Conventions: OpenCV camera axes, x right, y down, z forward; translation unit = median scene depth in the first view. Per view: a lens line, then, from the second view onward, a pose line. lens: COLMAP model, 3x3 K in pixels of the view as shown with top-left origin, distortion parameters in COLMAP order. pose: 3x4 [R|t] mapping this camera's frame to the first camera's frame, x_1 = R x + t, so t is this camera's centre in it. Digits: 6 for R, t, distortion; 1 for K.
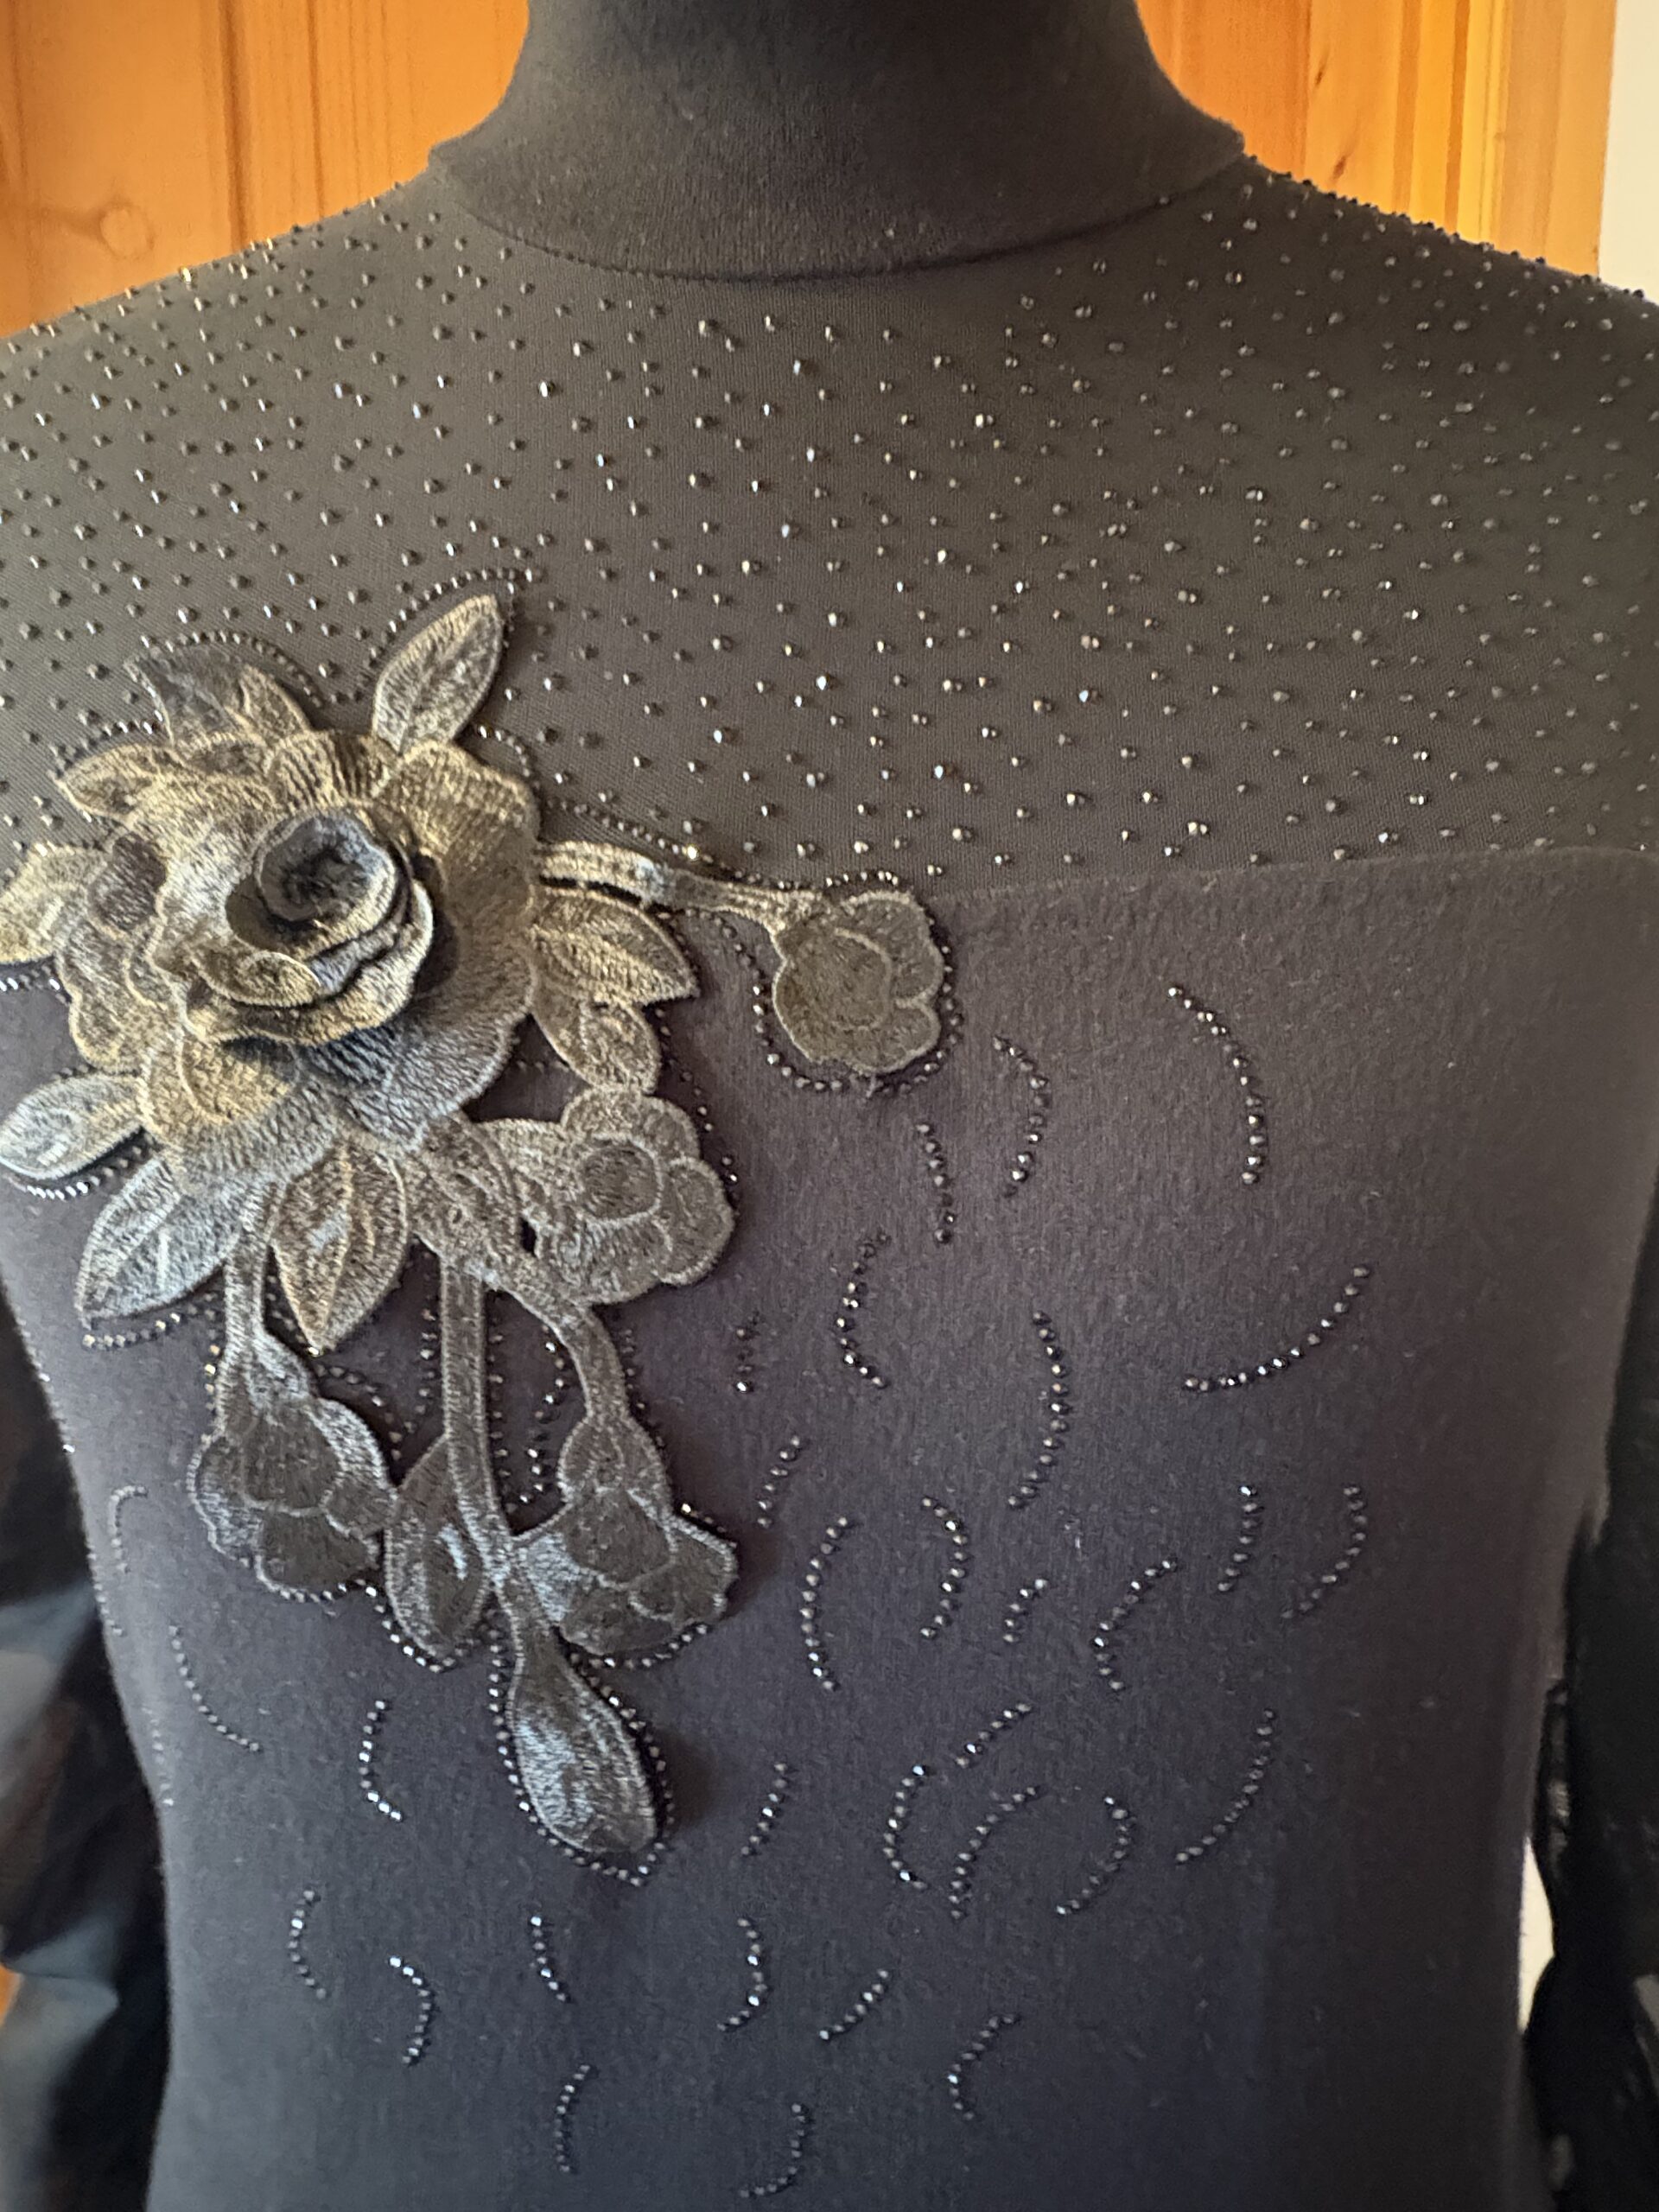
lens RADIAL K [[1403.1, 0, 857.9], [0, 1403.1, 1045.3], [0, 0, 1]] dist [0.001191, 0.000417]
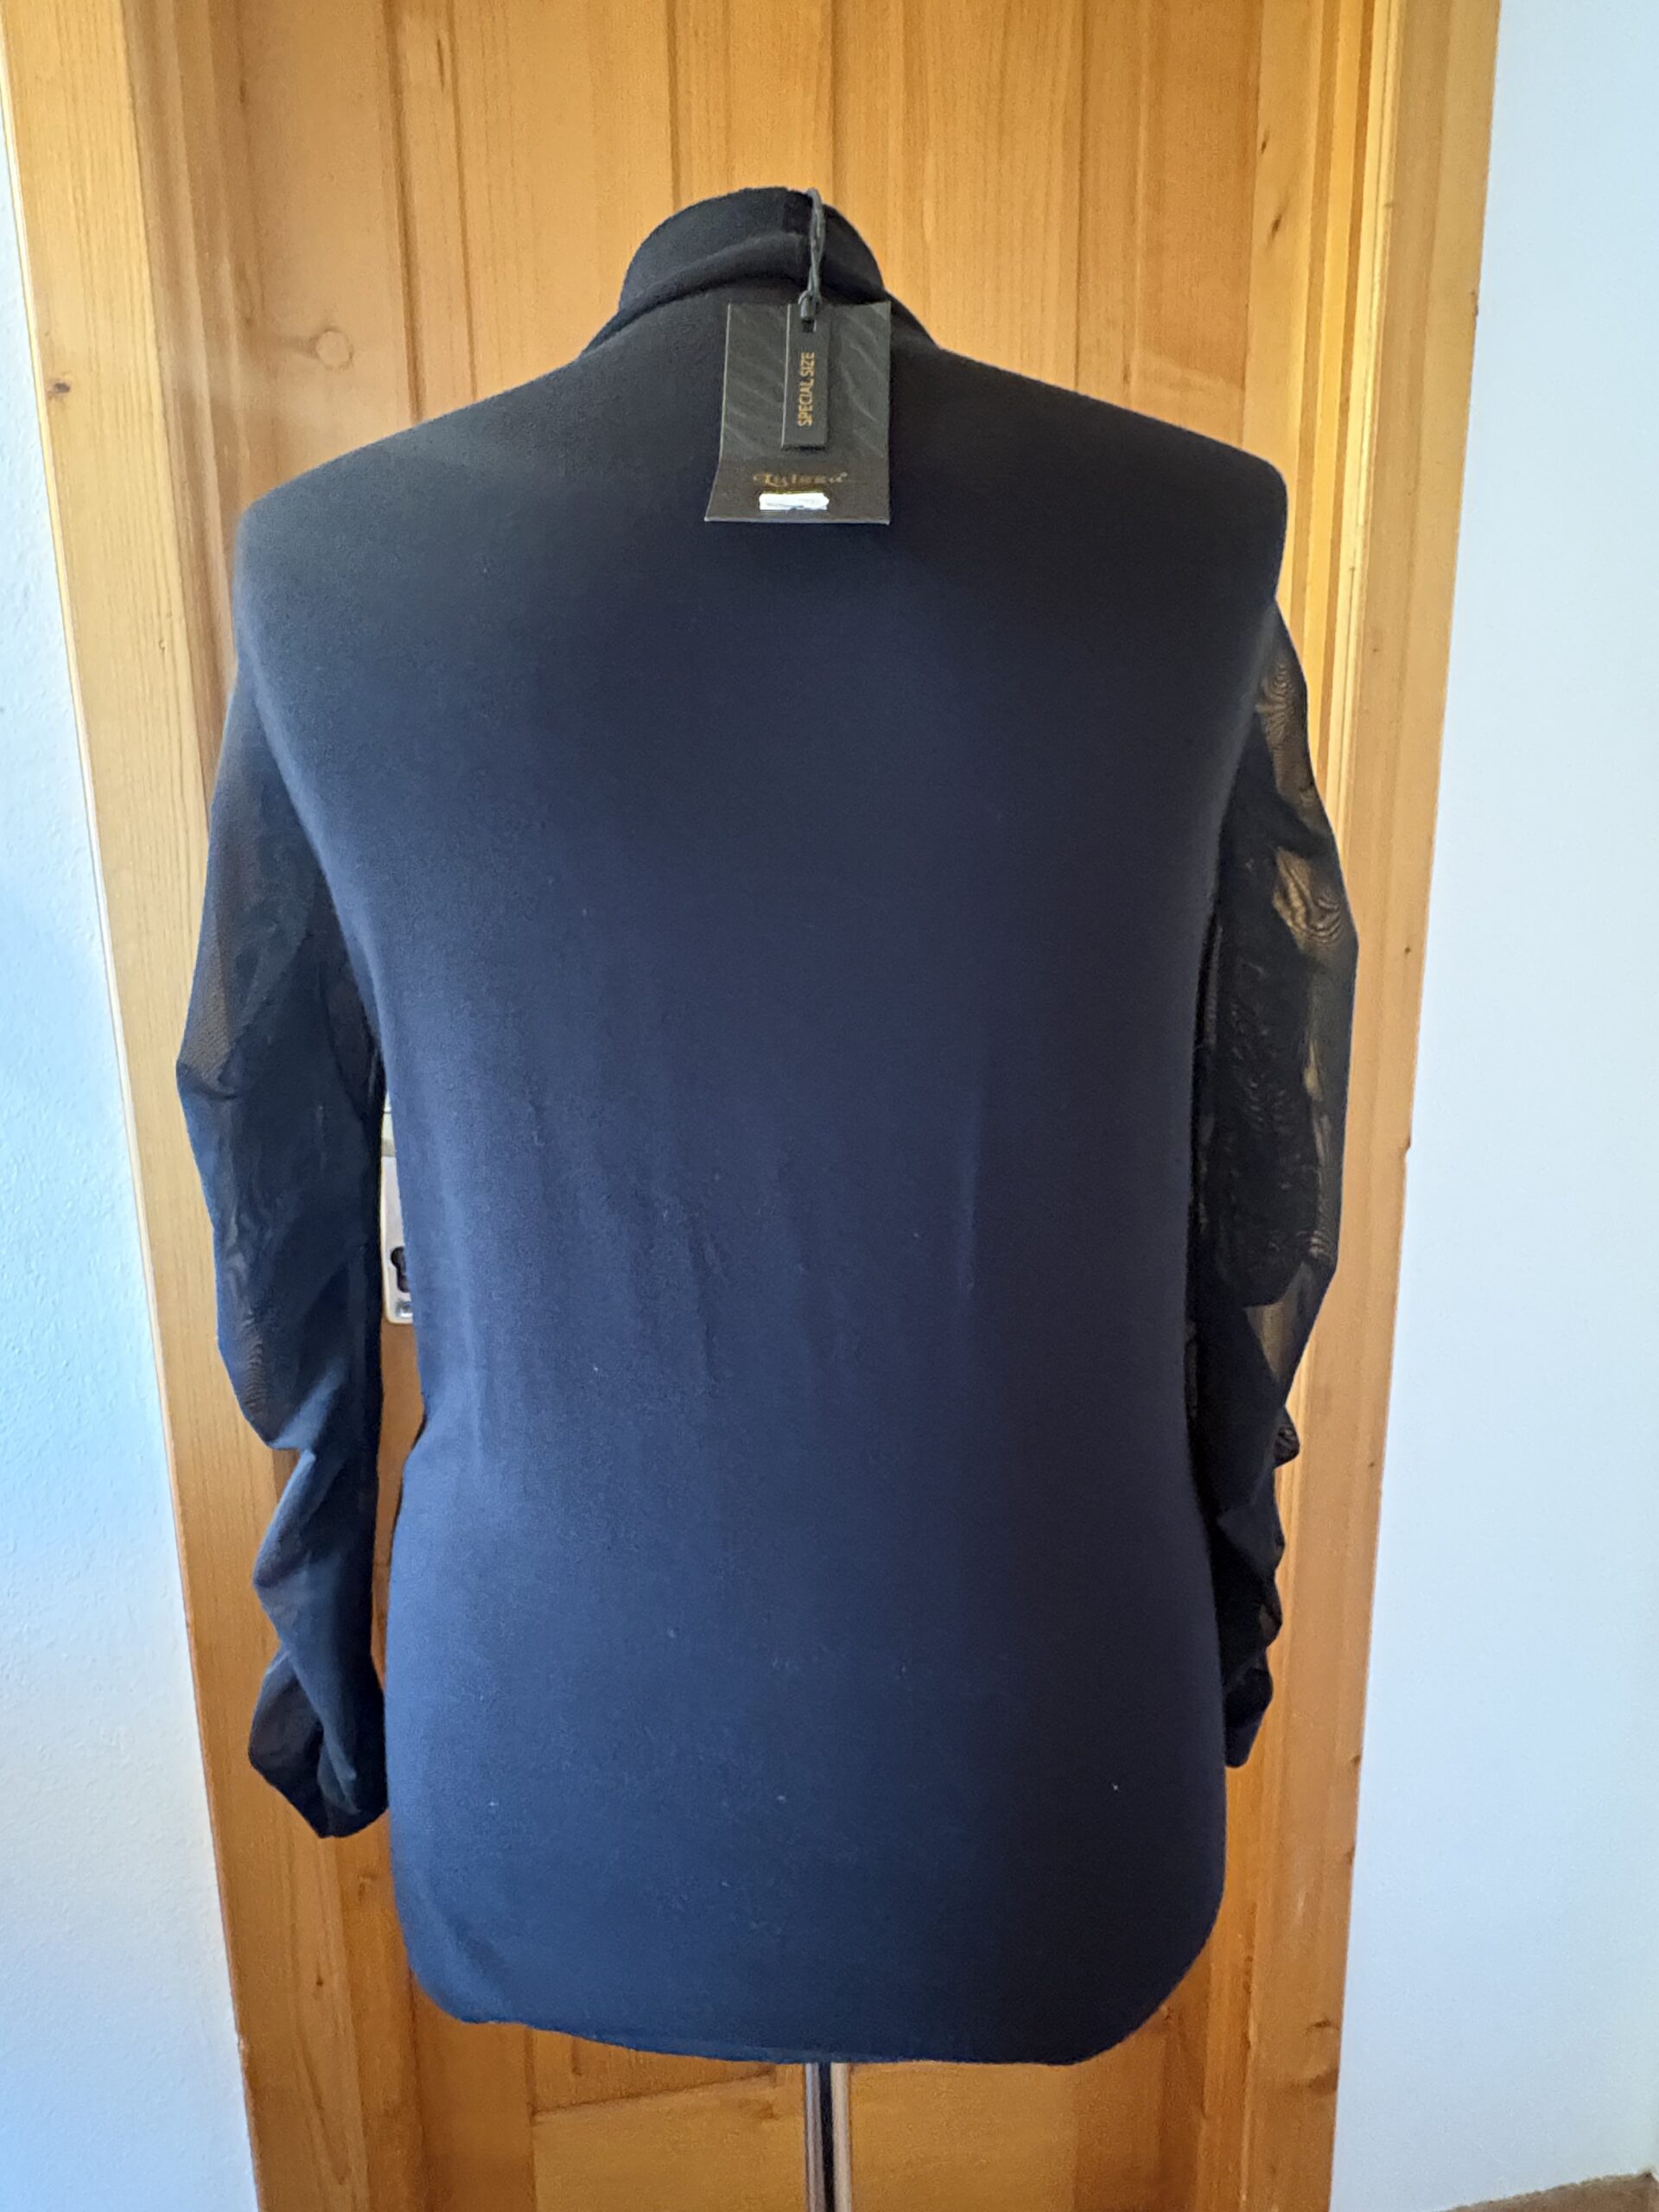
lens RADIAL K [[1312.1, 0, 821.3], [0, 1312.1, 1086.9], [0, 0, 1]] dist [0.005894, -0.005248]
pose [[0.993432, 0.009156, -0.114054, 0.341983], [-0.001921, 0.997987, 0.063389, 0.187793], [0.114405, -0.062753, 0.991450, -0.848157]]
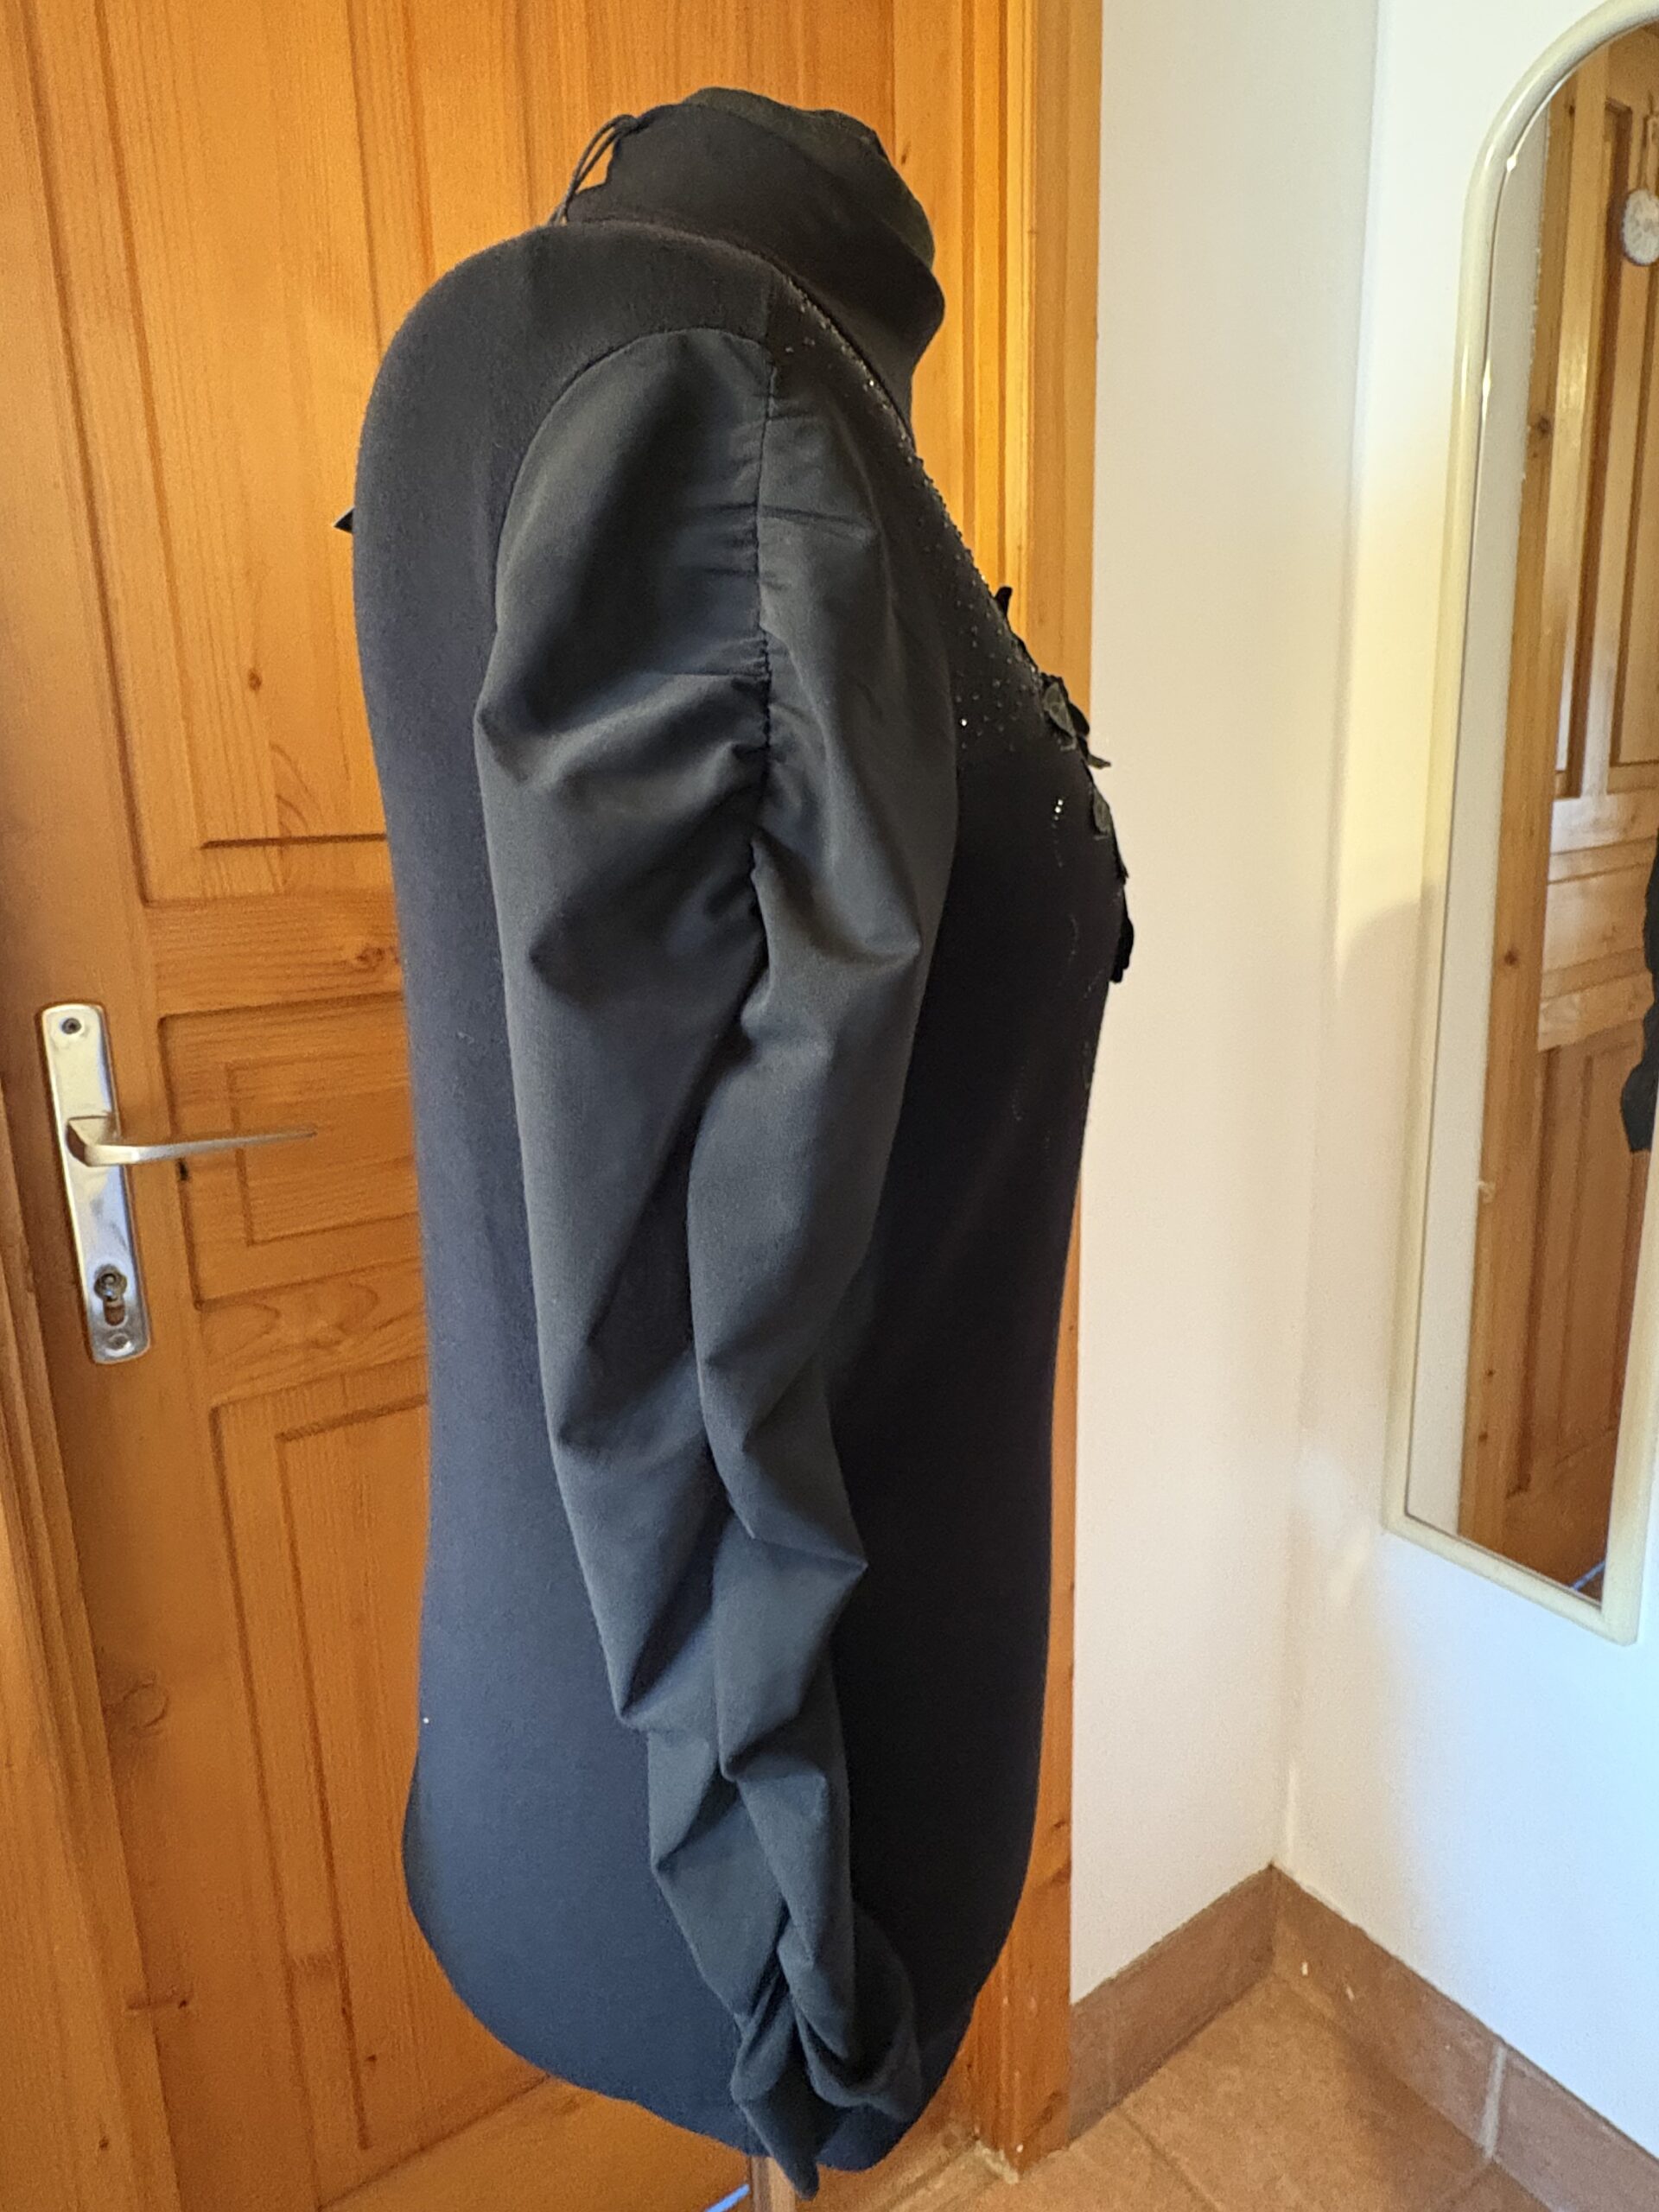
lens RADIAL K [[1312.1, 0, 840.5], [0, 1312.1, 1069.5], [0, 0, 1]] dist [0.005894, -0.005248]
pose [[0.951018, -0.086754, 0.296712, -0.683211], [0.065143, 0.994502, 0.081984, 0.258121], [-0.302194, -0.058639, 0.951441, -0.871724]]
